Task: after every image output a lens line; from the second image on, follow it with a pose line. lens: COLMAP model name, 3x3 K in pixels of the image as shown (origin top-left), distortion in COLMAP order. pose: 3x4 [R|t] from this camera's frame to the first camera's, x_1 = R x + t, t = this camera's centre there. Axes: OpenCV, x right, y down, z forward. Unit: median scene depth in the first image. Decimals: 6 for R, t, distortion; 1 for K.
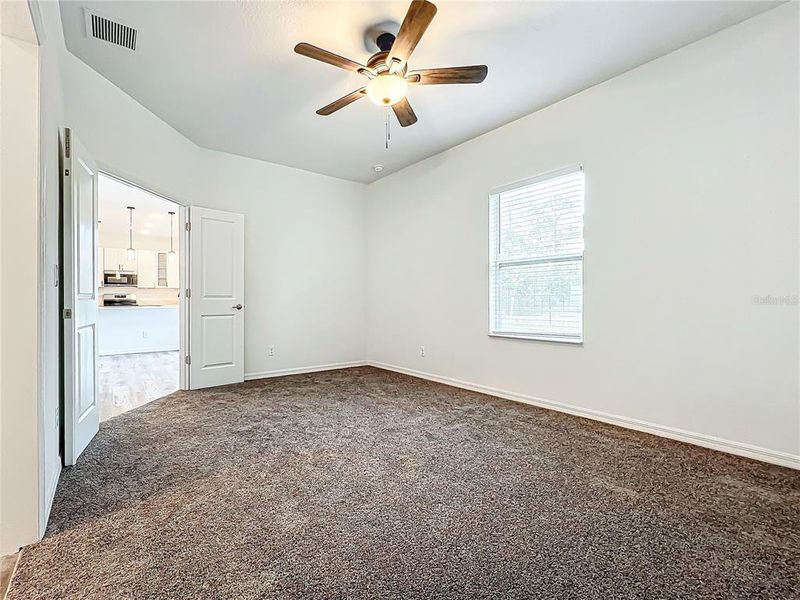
lens RADIAL K [[337.1, 0, 400.0], [0, 337.1, 300.0], [0, 0, 1]] dist [0.000226, 0.000204]
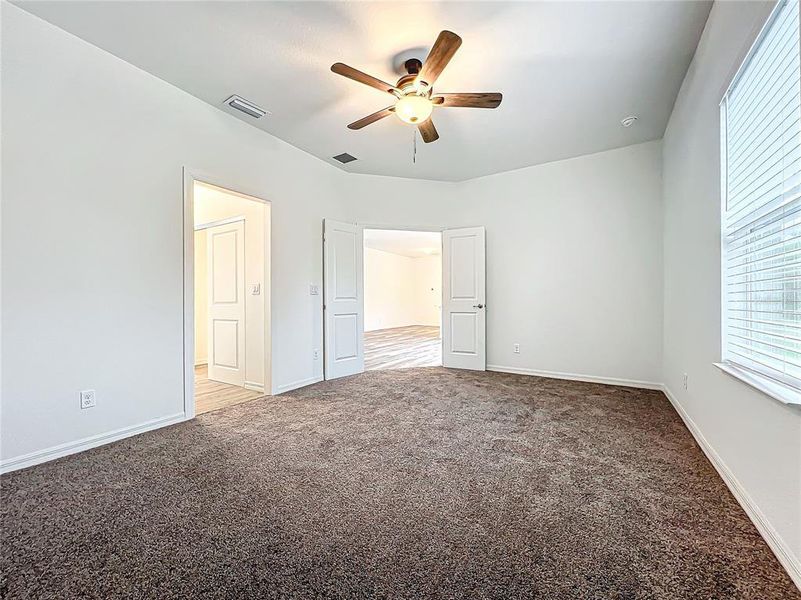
lens RADIAL K [[344.7, 0, 400.5], [0, 344.7, 300.0], [0, 0, 1]] dist [0.000062, -0.000155]
pose [[0.370697, -0.004950, -0.928741, 0.523371], [0.003757, 0.999986, -0.003830, 0.002520], [0.928746, -0.002070, 0.370710, 0.287736]]
